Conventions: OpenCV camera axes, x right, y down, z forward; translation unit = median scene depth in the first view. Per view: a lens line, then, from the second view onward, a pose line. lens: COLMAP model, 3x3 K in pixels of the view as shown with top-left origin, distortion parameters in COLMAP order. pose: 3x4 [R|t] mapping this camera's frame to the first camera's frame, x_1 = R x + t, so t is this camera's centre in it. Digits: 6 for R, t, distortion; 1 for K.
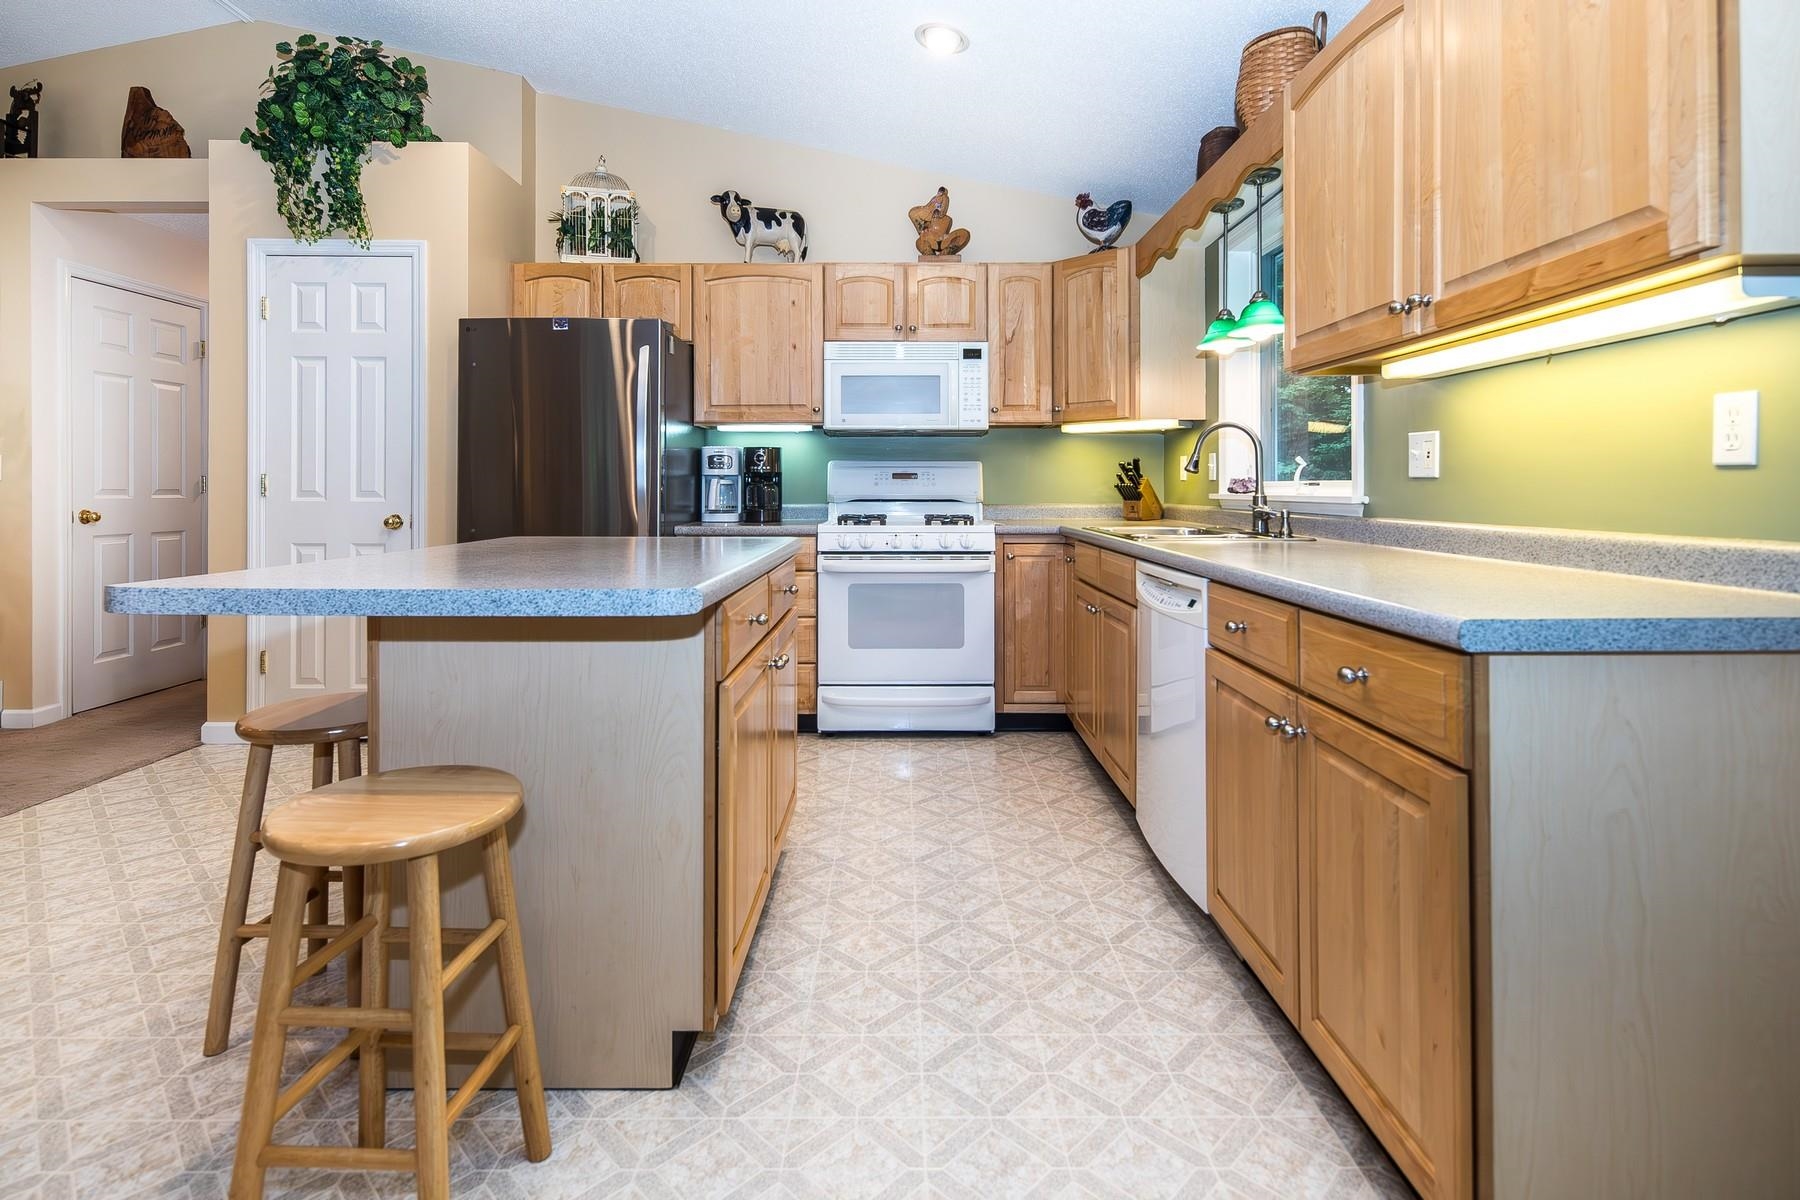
lens RADIAL K [[904.0, 0, 902.5], [0, 904.0, 500.2], [0, 0, 1]] dist [0.040173, 0.000866]
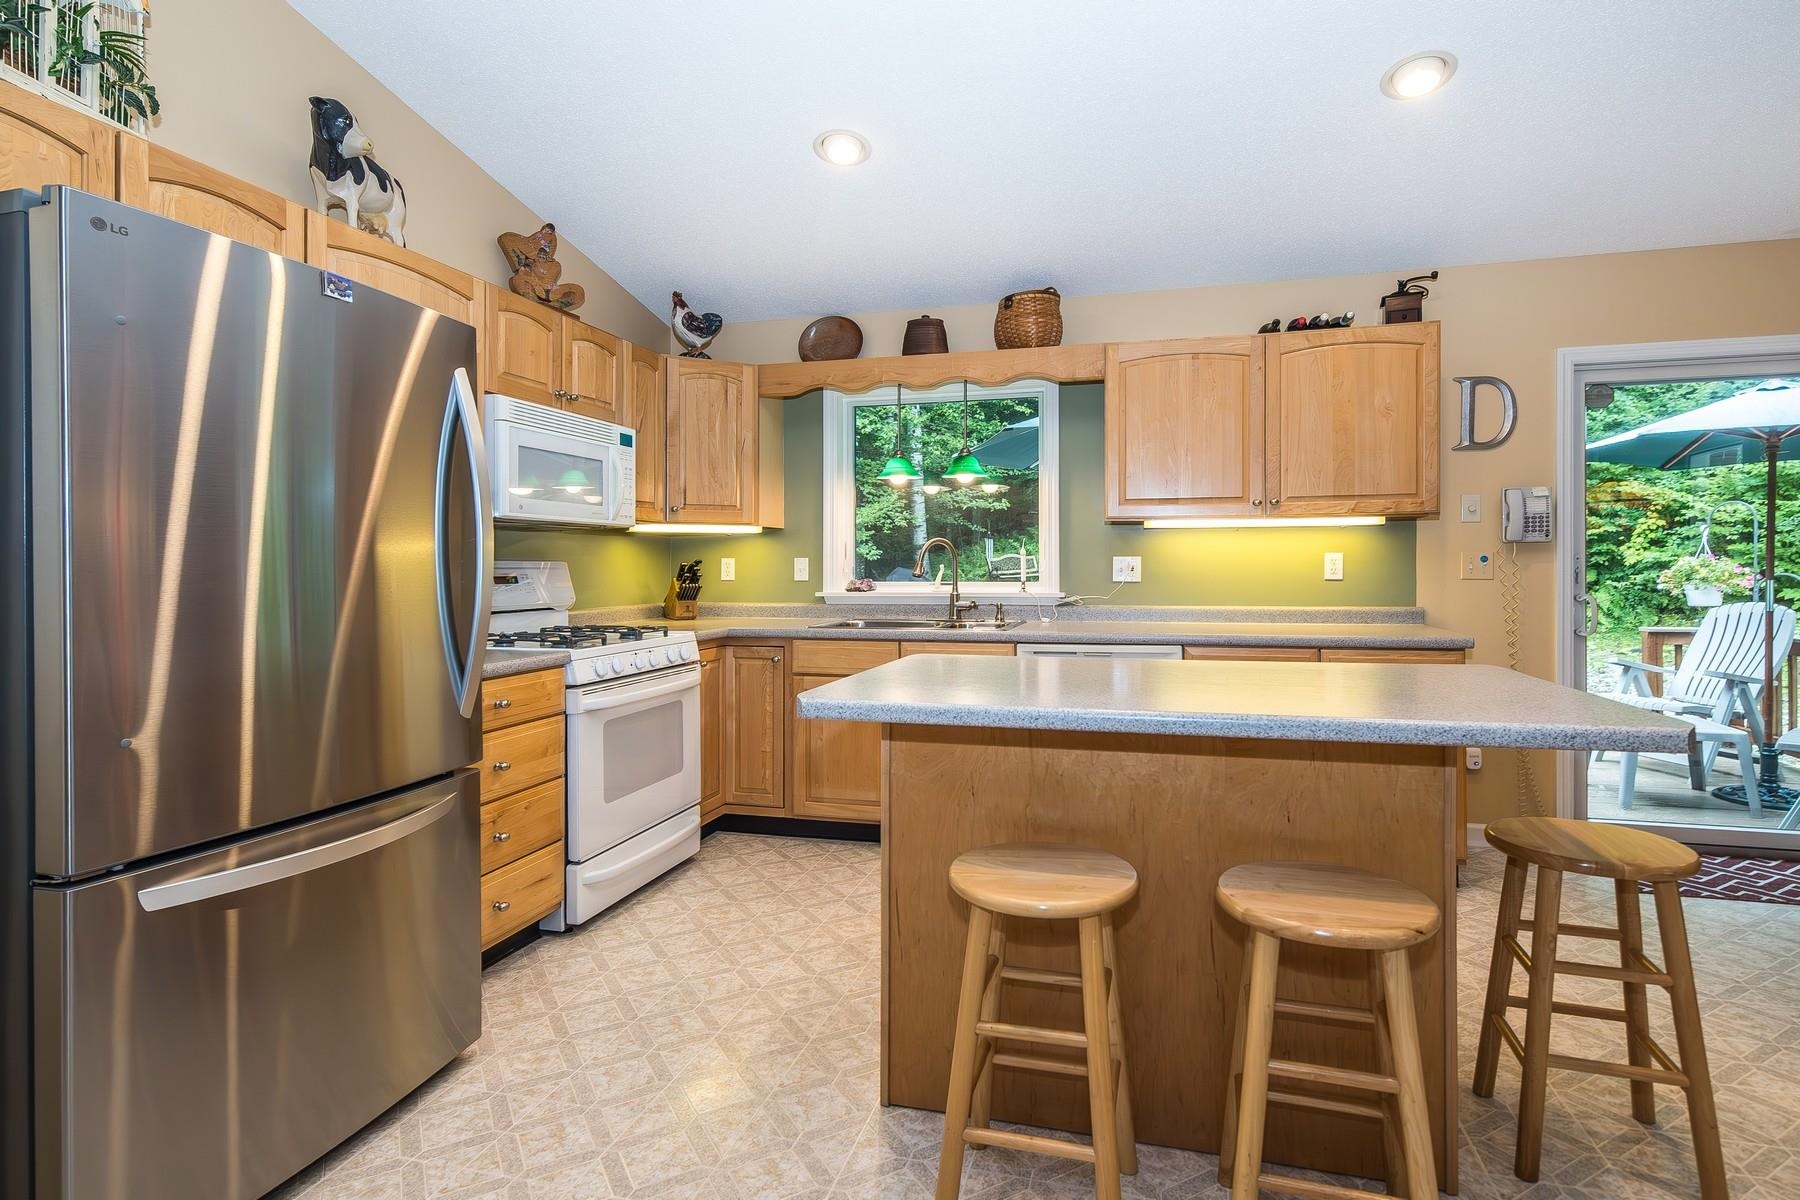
lens RADIAL K [[904.0, 0, 899.4], [0, 904.0, 584.8], [0, 0, 1]] dist [0.040173, 0.000866]
pose [[0.282807, -0.017645, 0.959015, -0.732198], [0.019985, 0.999722, 0.012500, -0.029614], [-0.958969, 0.015630, 0.283081, 0.531331]]
